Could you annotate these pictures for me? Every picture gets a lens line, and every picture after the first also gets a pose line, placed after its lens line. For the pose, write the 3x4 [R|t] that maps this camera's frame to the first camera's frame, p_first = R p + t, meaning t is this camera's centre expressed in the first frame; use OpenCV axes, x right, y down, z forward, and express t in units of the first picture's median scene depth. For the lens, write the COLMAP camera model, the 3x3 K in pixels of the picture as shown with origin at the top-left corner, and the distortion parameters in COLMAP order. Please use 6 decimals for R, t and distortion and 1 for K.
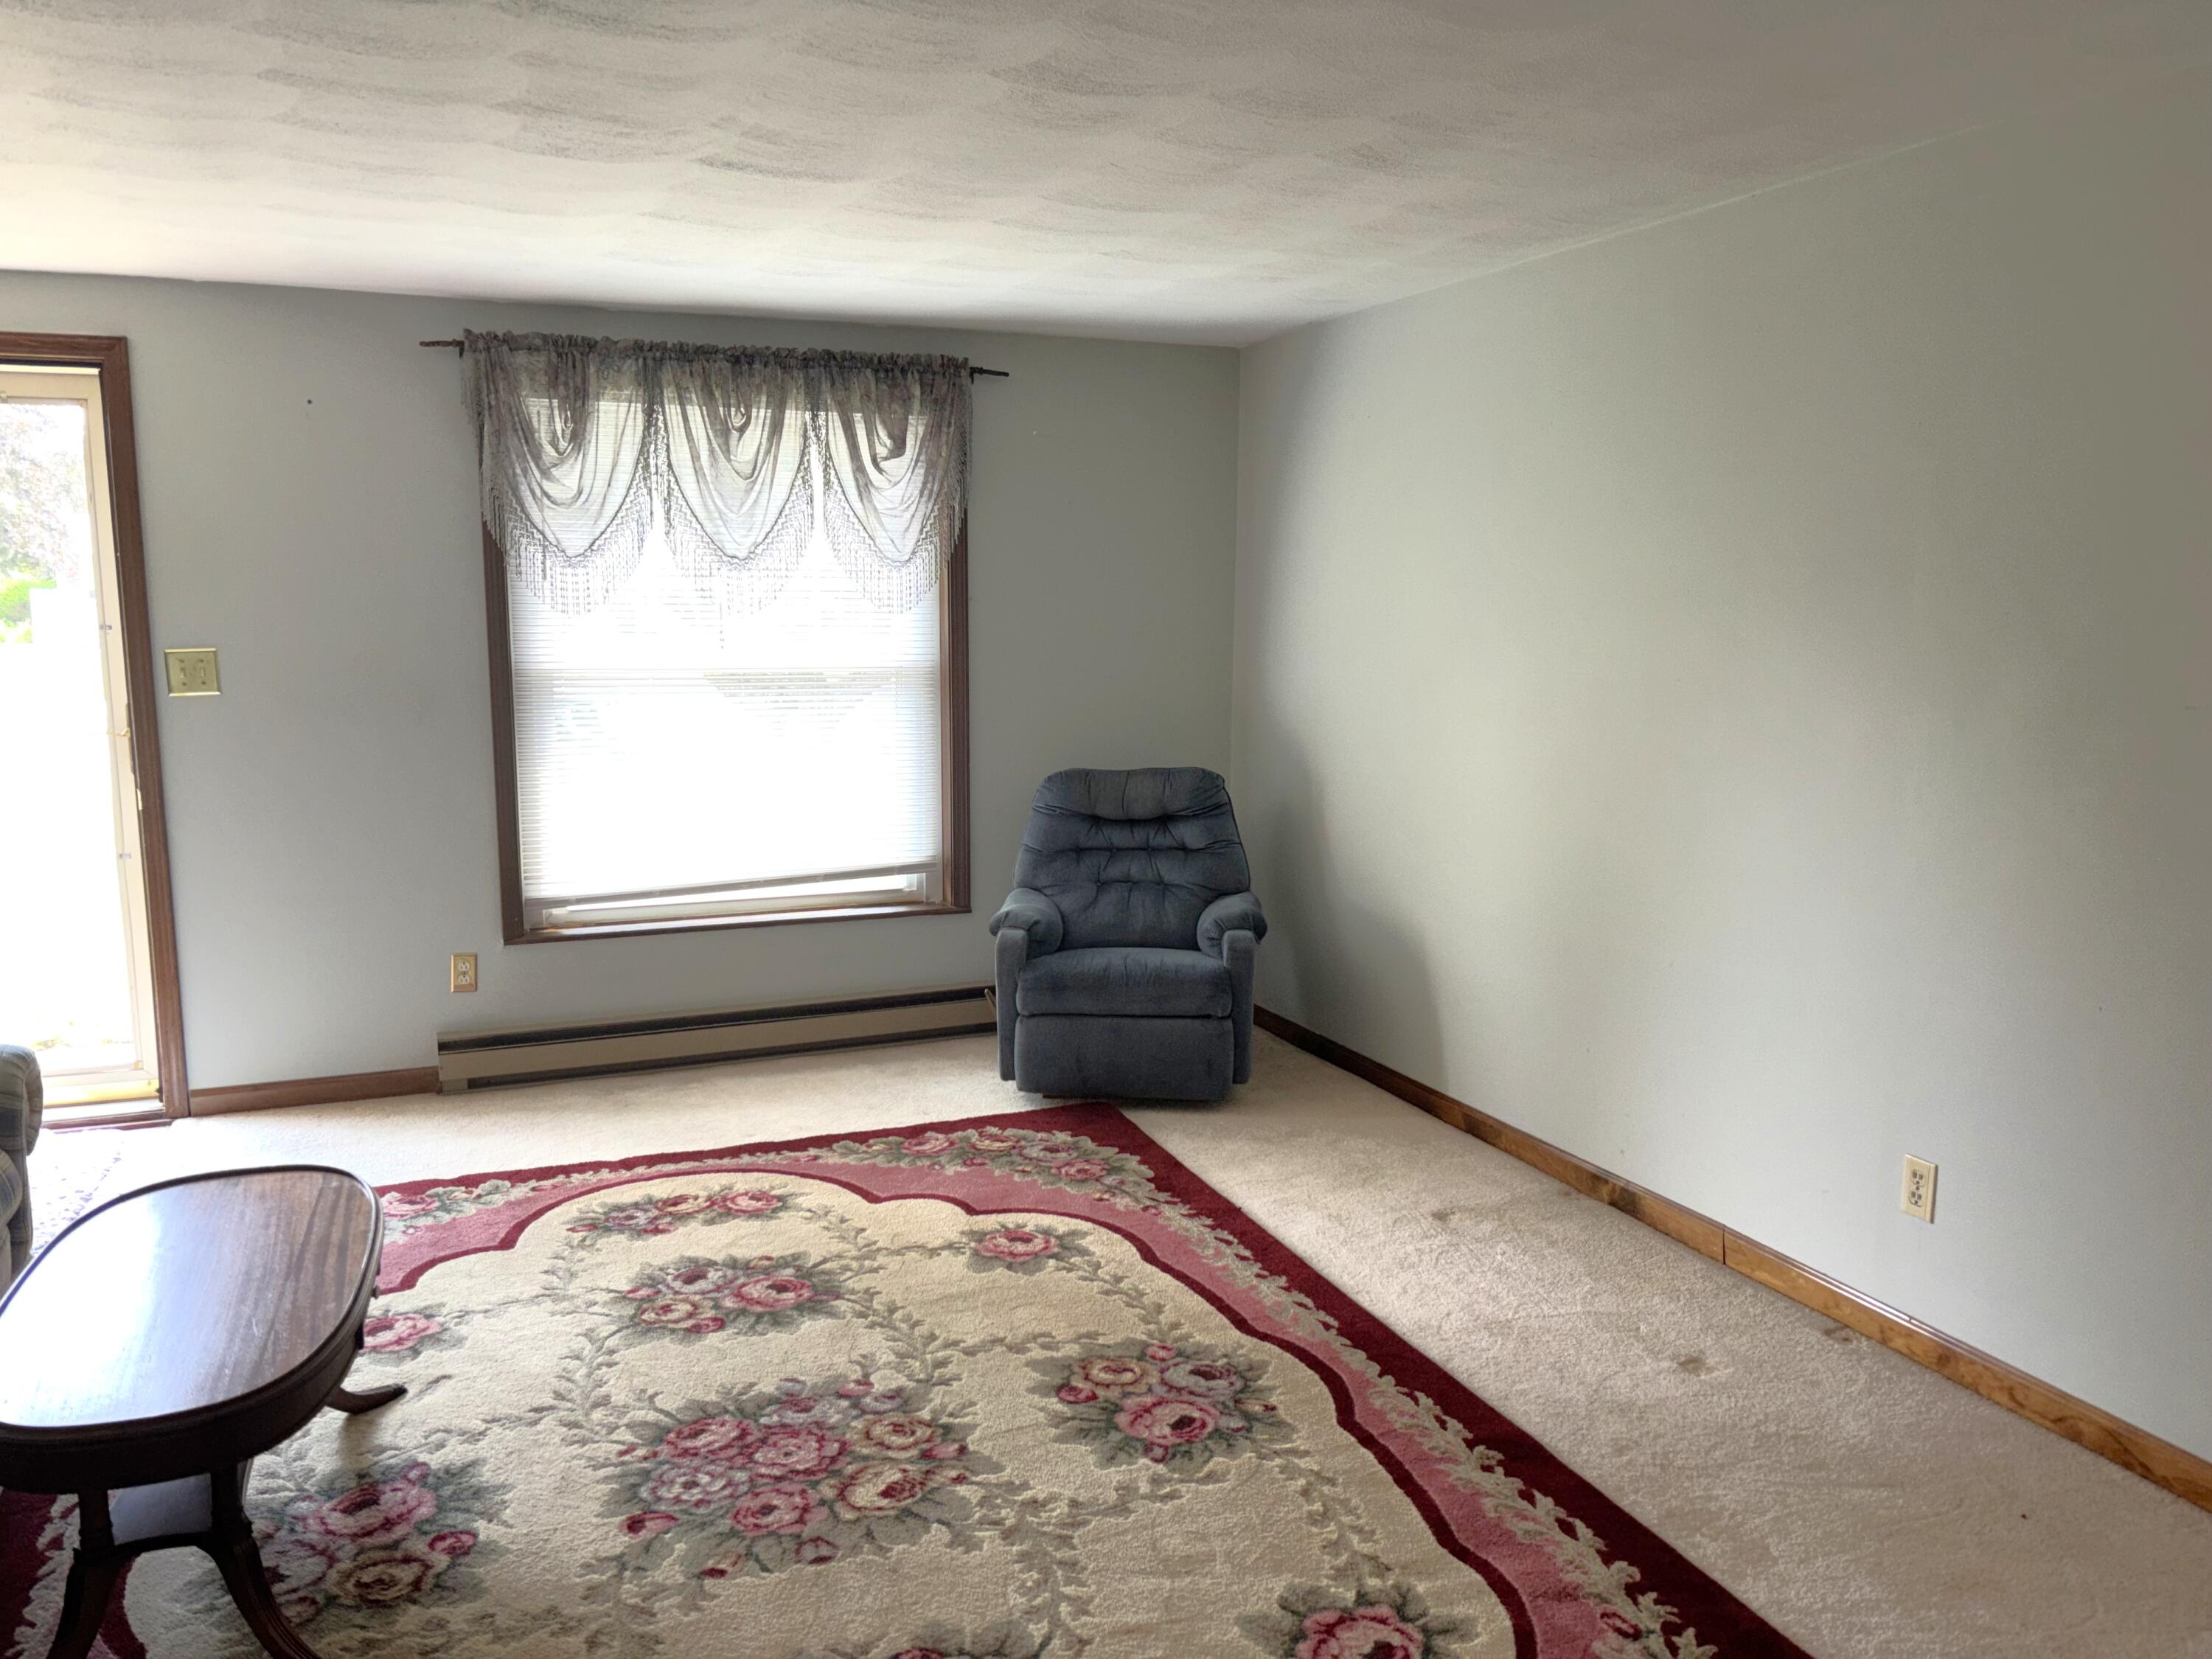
lens RADIAL K [[1691.0, 0, 1057.4], [0, 1691.0, 811.1], [0, 0, 1]] dist [0.064225, -0.059440]
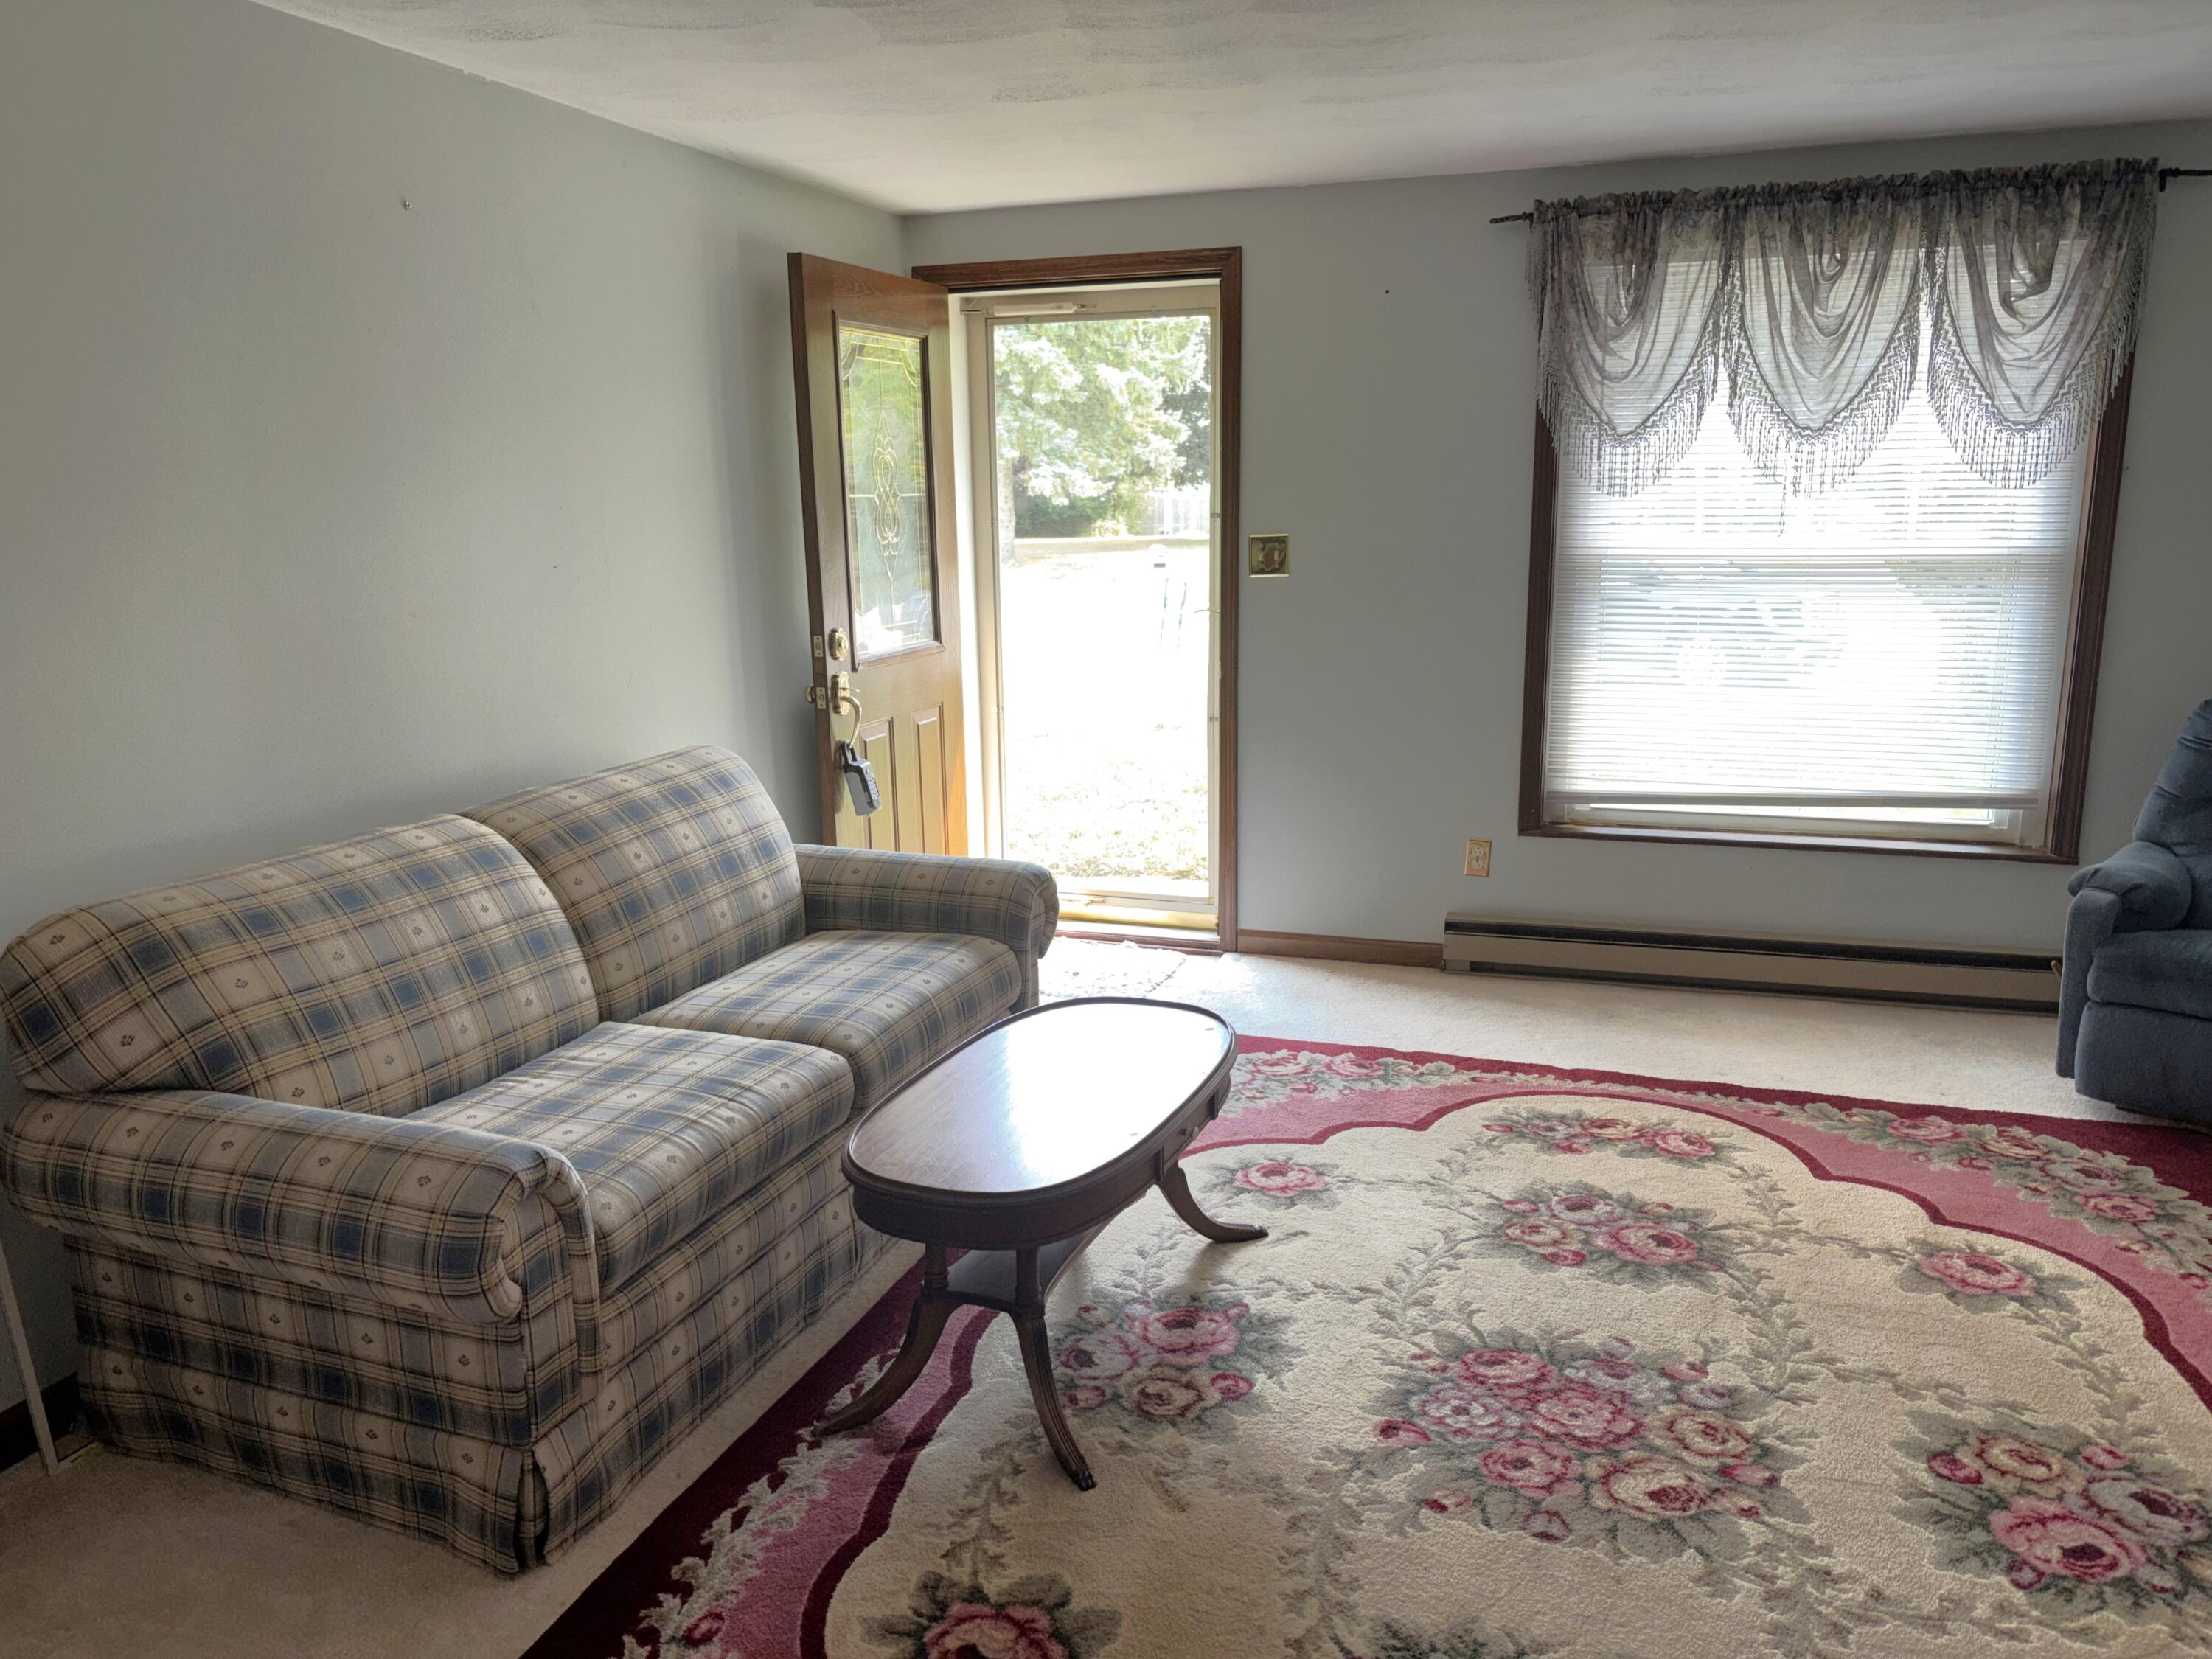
lens RADIAL K [[1691.0, 0, 1099.5], [0, 1691.0, 815.2], [0, 0, 1]] dist [0.064225, -0.059440]
pose [[0.772420, 0.110435, -0.625437, 0.133658], [-0.070563, 0.993592, 0.088295, -0.003607], [0.631180, -0.024068, 0.775263, 0.102201]]
